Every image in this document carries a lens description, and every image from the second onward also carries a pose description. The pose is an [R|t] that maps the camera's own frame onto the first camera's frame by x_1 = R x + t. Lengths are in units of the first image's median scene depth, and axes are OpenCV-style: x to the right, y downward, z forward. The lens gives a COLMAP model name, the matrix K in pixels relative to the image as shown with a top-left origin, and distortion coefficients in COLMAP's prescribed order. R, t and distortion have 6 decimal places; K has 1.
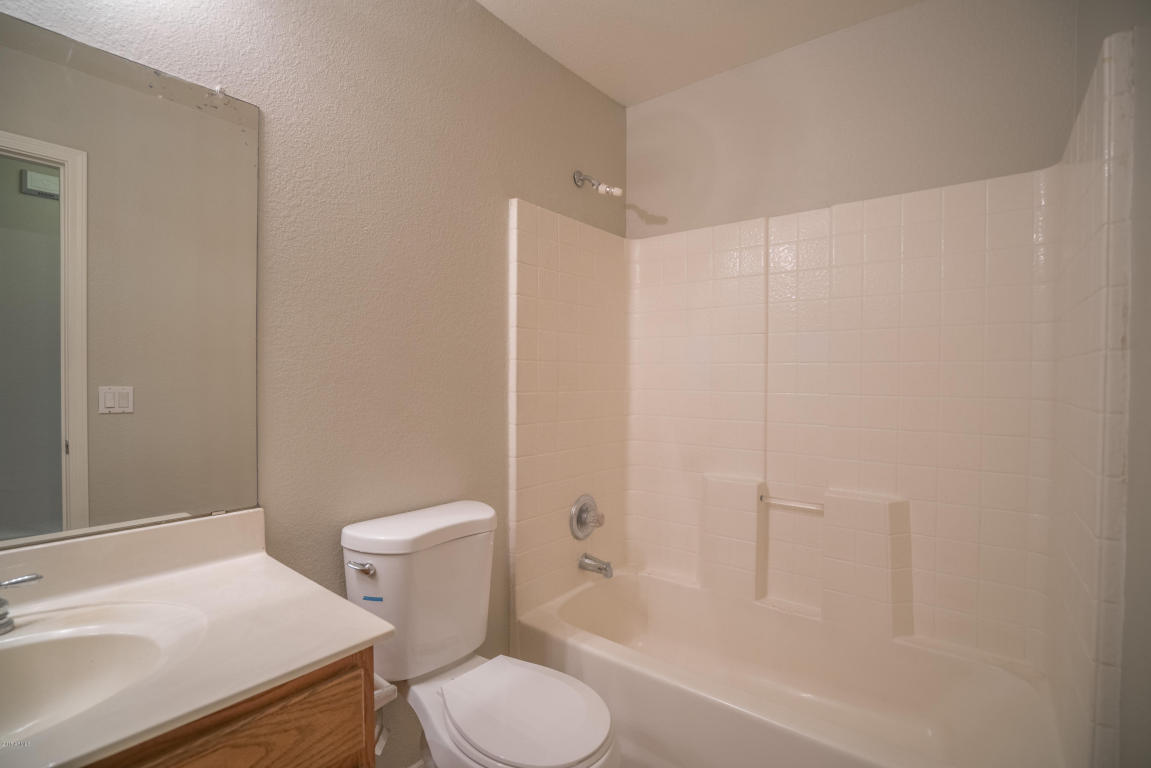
lens RADIAL K [[532.1, 0, 579.7], [0, 532.1, 382.4], [0, 0, 1]] dist [-0.040838, 0.017560]
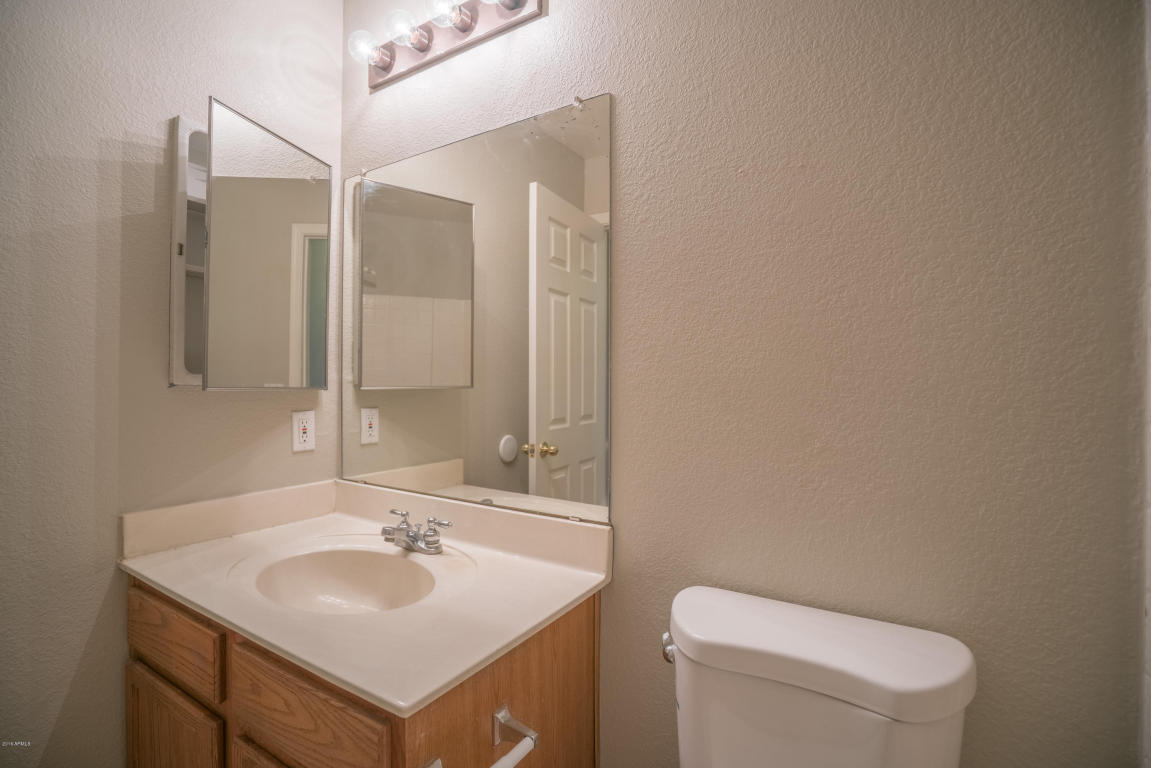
lens RADIAL K [[532.1, 0, 577.1], [0, 532.1, 382.1], [0, 0, 1]] dist [-0.040838, 0.017560]
pose [[0.104003, -0.005628, -0.994561, 0.296988], [-0.021679, 0.999734, -0.007924, -0.002971], [0.994341, 0.022385, 0.103854, 0.825279]]
